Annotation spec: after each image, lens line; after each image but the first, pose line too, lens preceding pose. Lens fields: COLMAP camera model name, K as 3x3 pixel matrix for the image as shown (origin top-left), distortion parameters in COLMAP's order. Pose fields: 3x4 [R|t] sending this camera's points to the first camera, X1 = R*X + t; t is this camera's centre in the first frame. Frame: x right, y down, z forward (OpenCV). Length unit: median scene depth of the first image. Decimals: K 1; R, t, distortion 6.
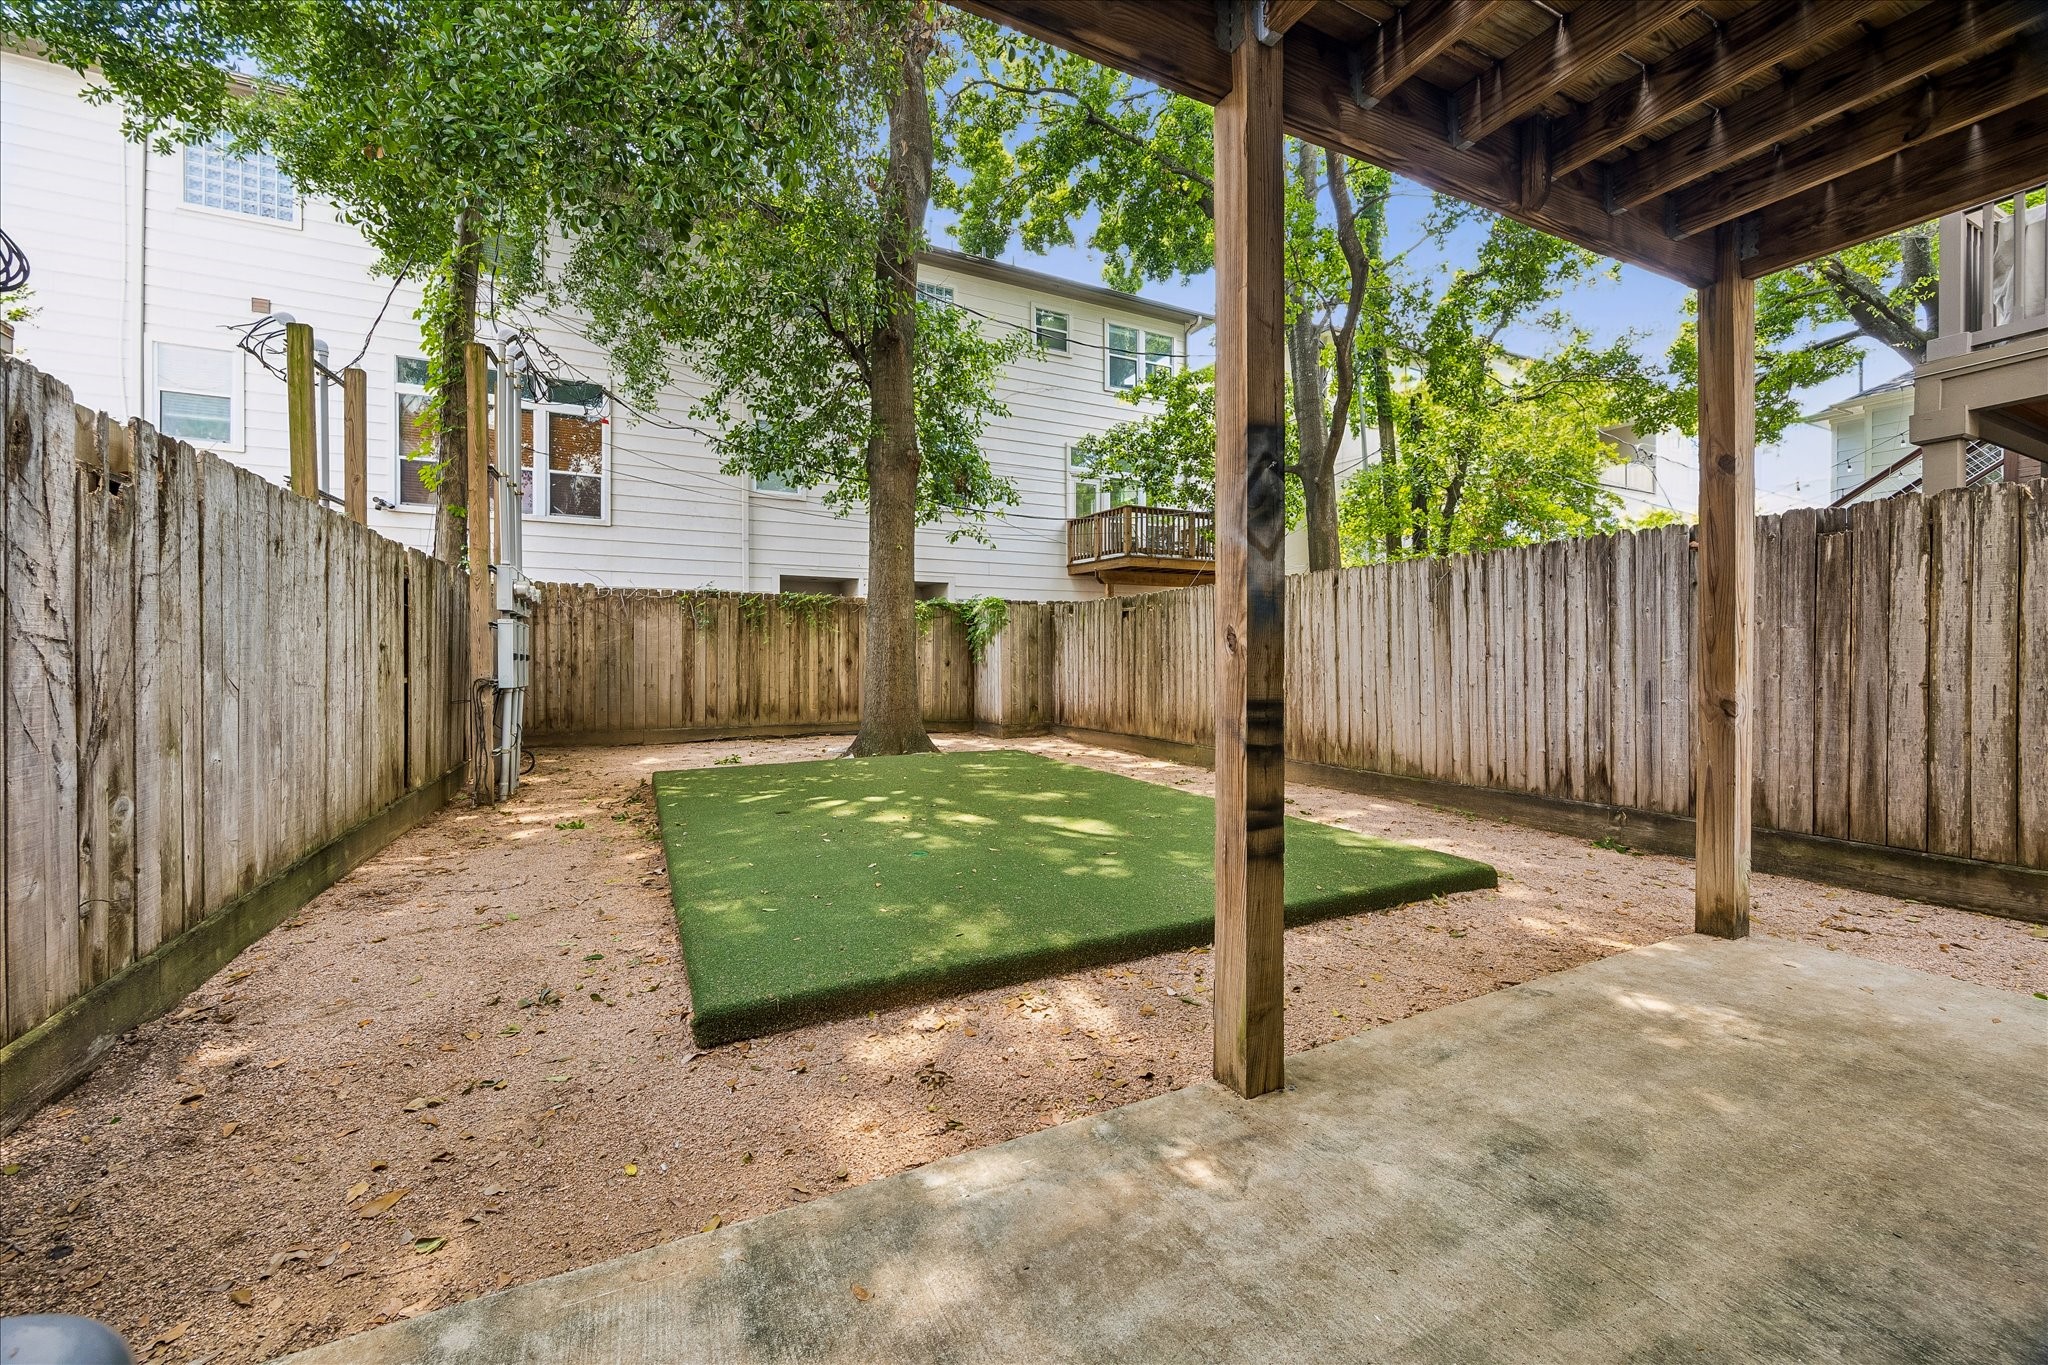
lens RADIAL K [[795.1, 0, 1023.2], [0, 795.1, 666.1], [0, 0, 1]] dist [-0.005494, 0.000249]
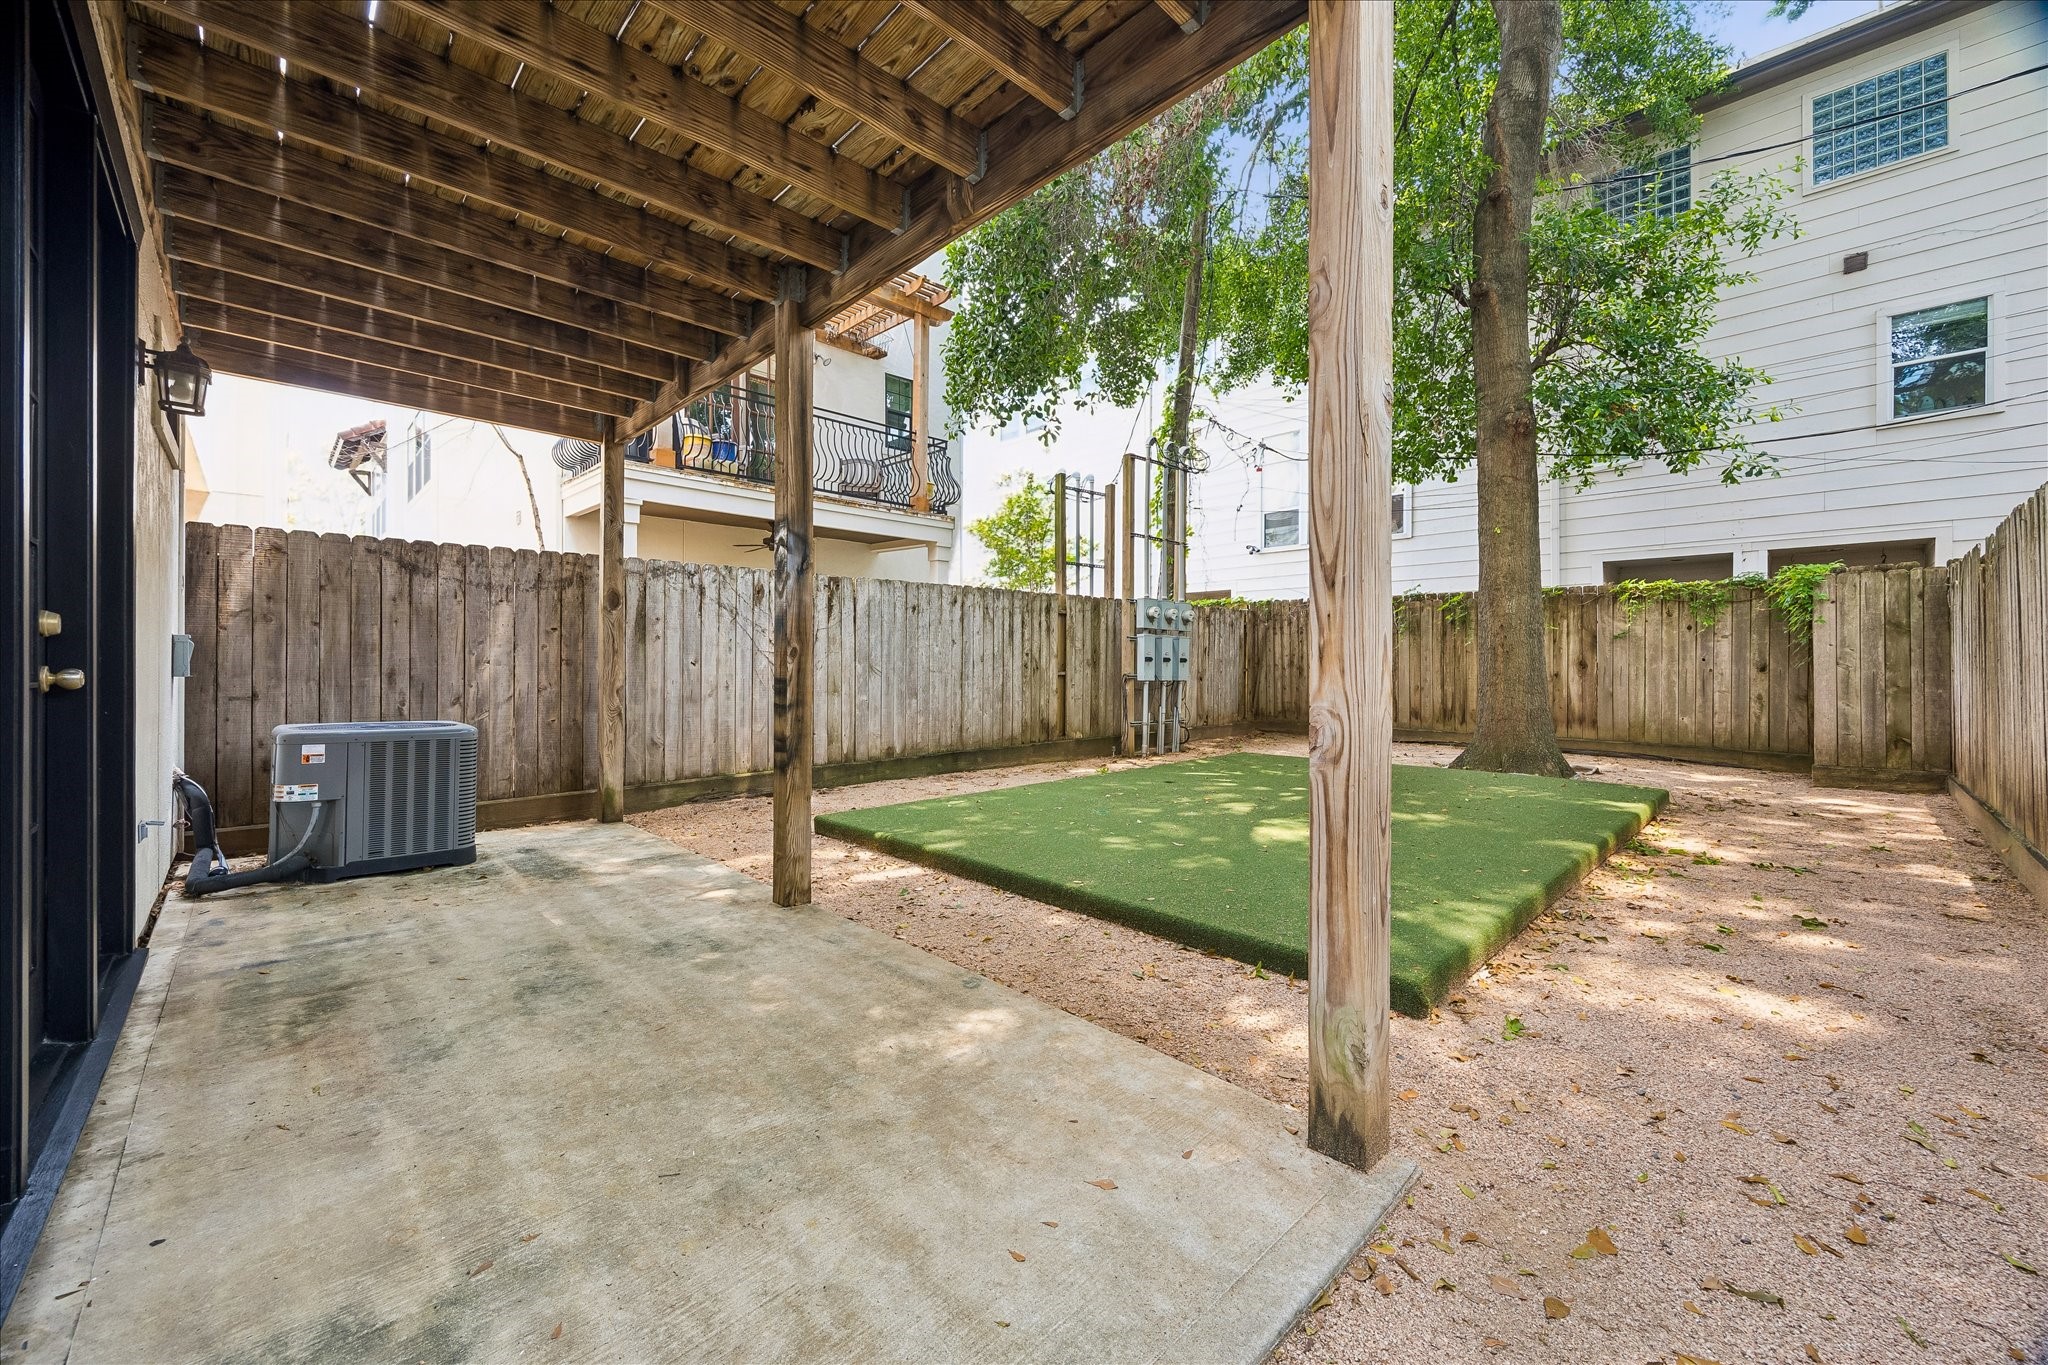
lens RADIAL K [[795.1, 0, 979.5], [0, 795.1, 663.2], [0, 0, 1]] dist [-0.005494, 0.000249]
pose [[0.270599, -0.000350, -0.962692, 1.160507], [-0.010579, 0.999938, -0.003337, 0.005844], [0.962634, 0.011087, 0.270579, 0.521646]]
